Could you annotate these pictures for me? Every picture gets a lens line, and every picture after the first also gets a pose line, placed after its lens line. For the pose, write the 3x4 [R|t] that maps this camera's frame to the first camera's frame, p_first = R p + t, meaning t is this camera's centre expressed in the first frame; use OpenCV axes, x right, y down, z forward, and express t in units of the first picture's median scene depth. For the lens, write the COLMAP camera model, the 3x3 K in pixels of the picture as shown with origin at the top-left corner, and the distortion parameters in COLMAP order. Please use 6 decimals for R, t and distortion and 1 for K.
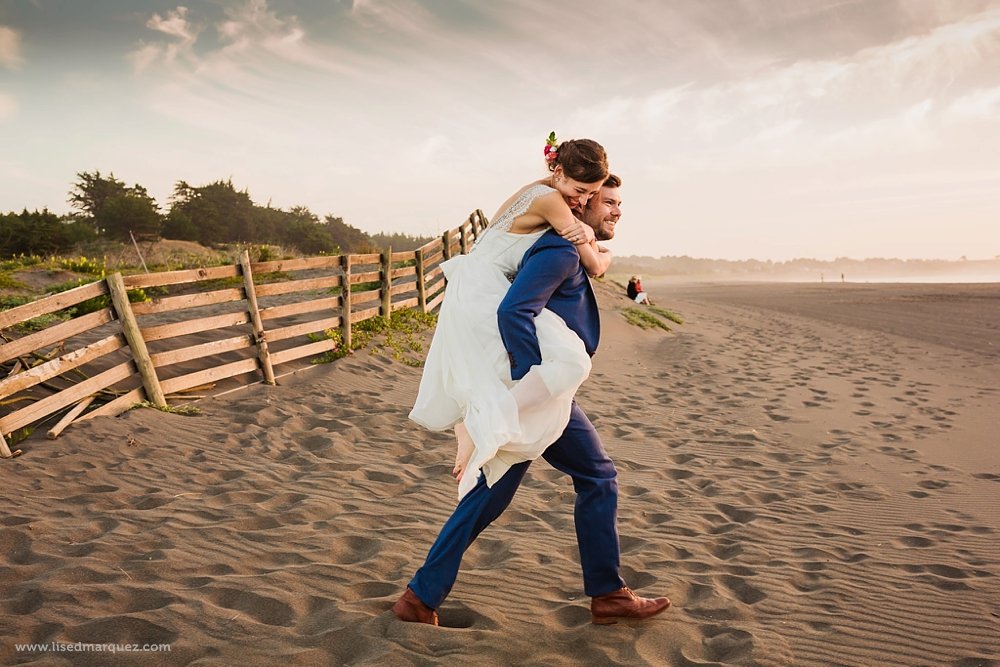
lens RADIAL K [[970.8, 0, 506.7], [0, 970.8, 326.3], [0, 0, 1]] dist [-0.040913, 0.000000]
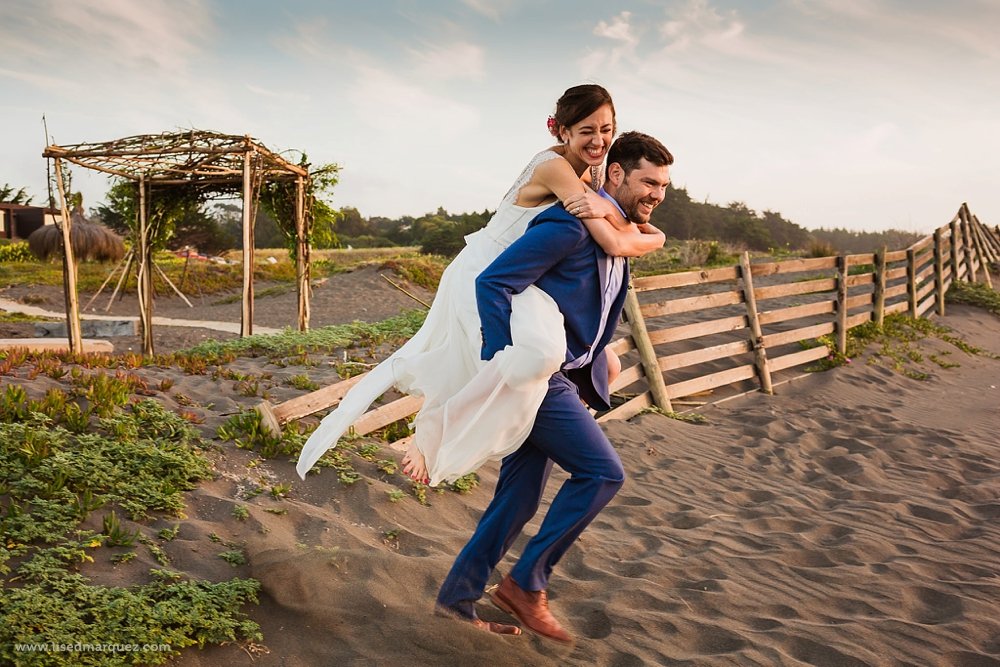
lens RADIAL K [[970.8, 0, 507.8], [0, 970.8, 329.7], [0, 0, 1]] dist [-0.040913, 0.000000]
pose [[0.905425, 0.031857, -0.423309, -0.067910], [-0.028433, 0.999492, 0.014402, -0.007638], [0.423552, -0.001004, 0.905871, 0.031231]]
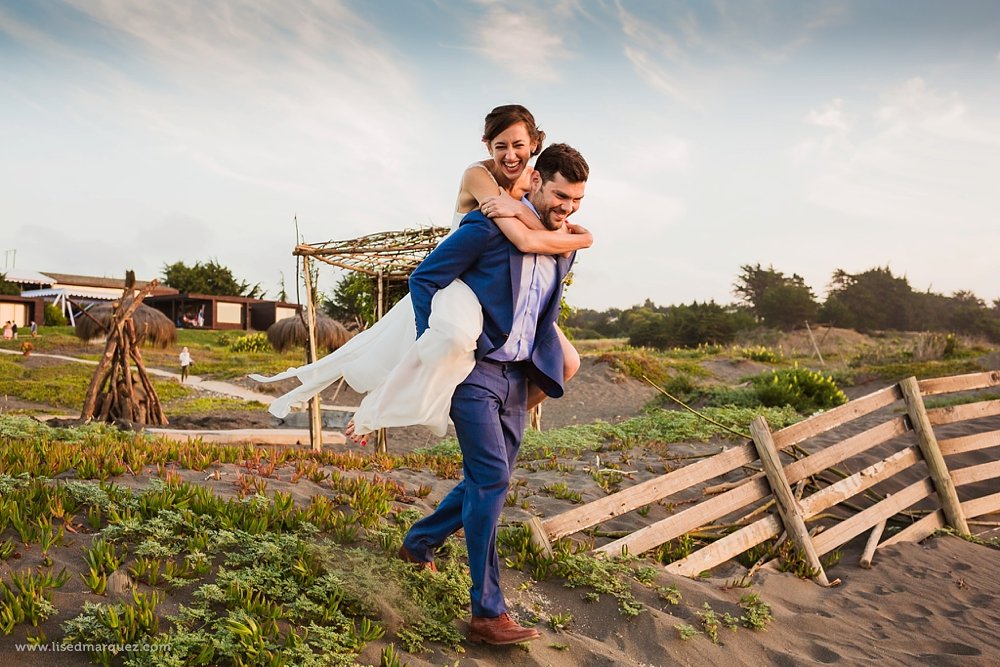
lens RADIAL K [[970.8, 0, 507.9], [0, 970.8, 332.9], [0, 0, 1]] dist [-0.040913, 0.000000]
pose [[0.797039, -0.007128, -0.603886, -0.123030], [-0.043163, 0.996701, -0.068733, -0.014125], [0.602383, 0.080848, 0.794102, 0.050968]]
